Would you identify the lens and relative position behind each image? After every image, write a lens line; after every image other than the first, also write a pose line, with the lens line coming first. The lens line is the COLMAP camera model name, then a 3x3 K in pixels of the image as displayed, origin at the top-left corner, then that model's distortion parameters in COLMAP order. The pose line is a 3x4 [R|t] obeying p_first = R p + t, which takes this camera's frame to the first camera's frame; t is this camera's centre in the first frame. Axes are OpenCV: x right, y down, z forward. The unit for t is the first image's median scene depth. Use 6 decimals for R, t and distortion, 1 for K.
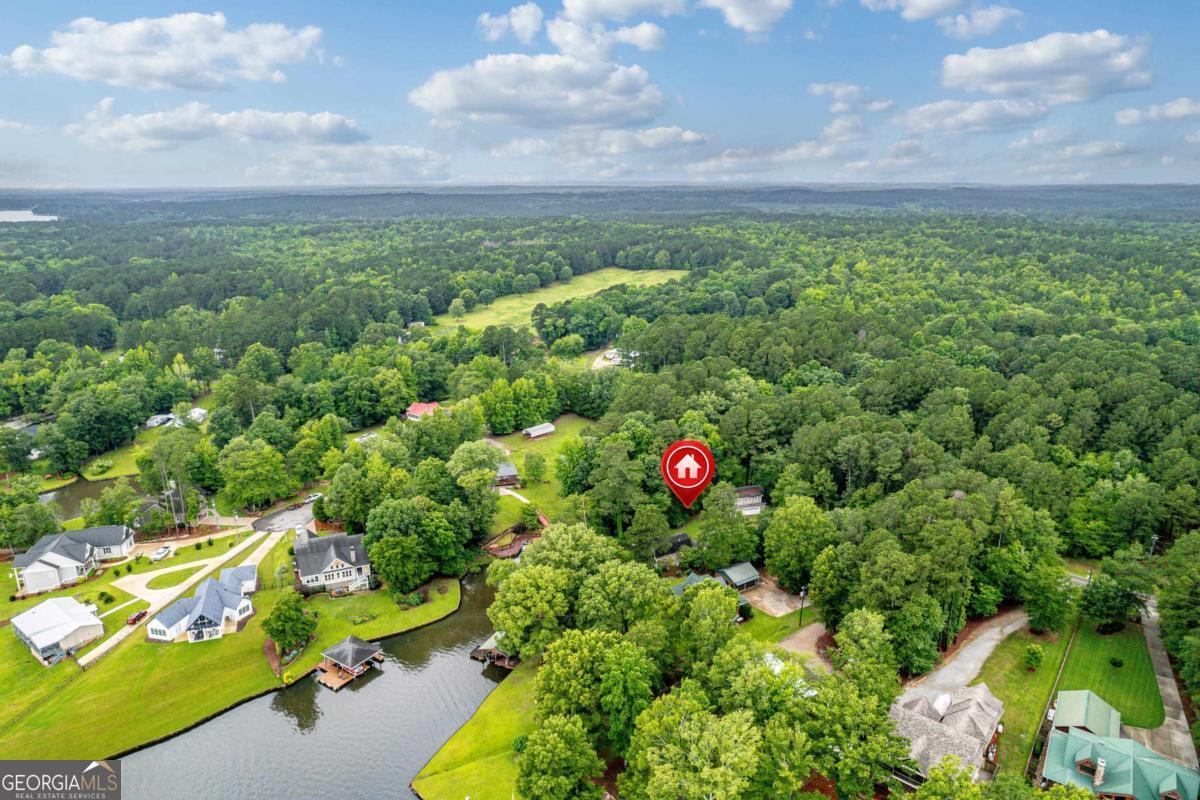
lens RADIAL K [[755.0, 0, 599.0], [0, 755.0, 426.6], [0, 0, 1]] dist [-0.083671, 0.070840]
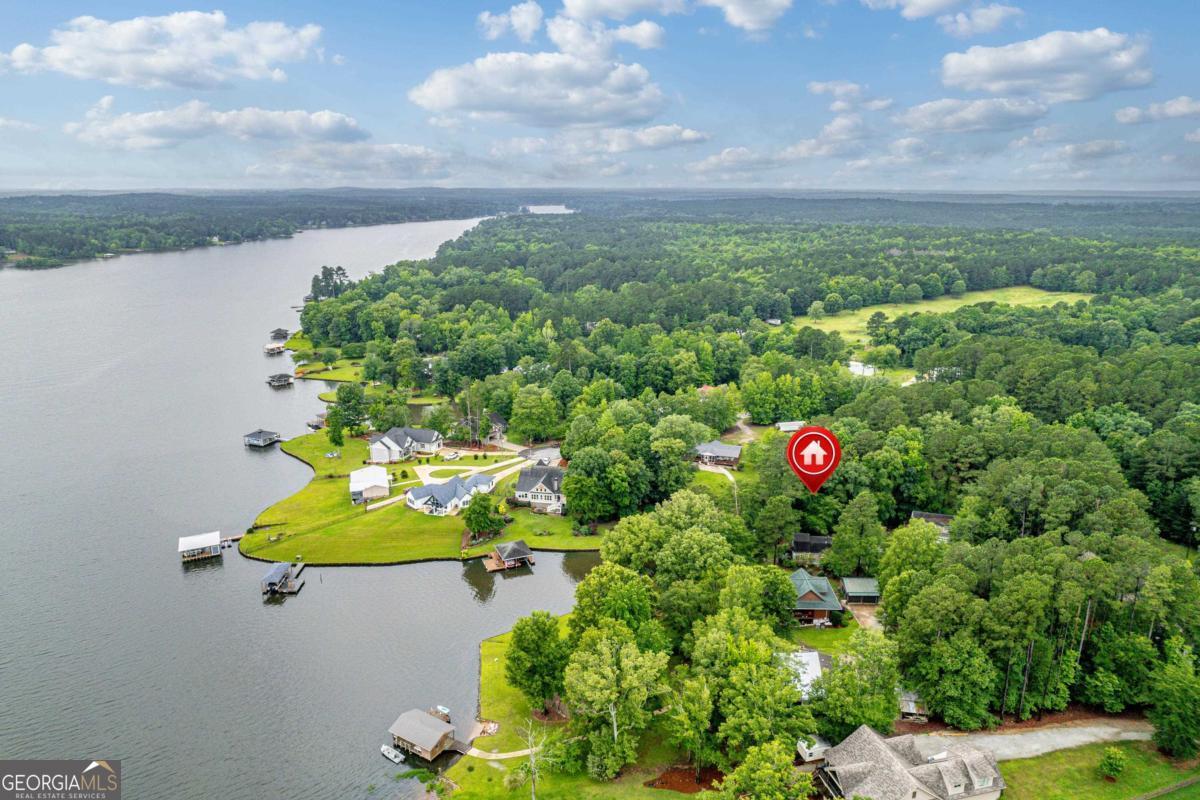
lens RADIAL K [[755.0, 0, 599.0], [0, 755.0, 426.6], [0, 0, 1]] dist [-0.083671, 0.070840]
pose [[0.820663, 0.175275, -0.543867, 0.366554], [-0.178482, 0.982800, 0.047413, 0.005270], [0.542822, 0.058160, 0.837831, -0.012245]]
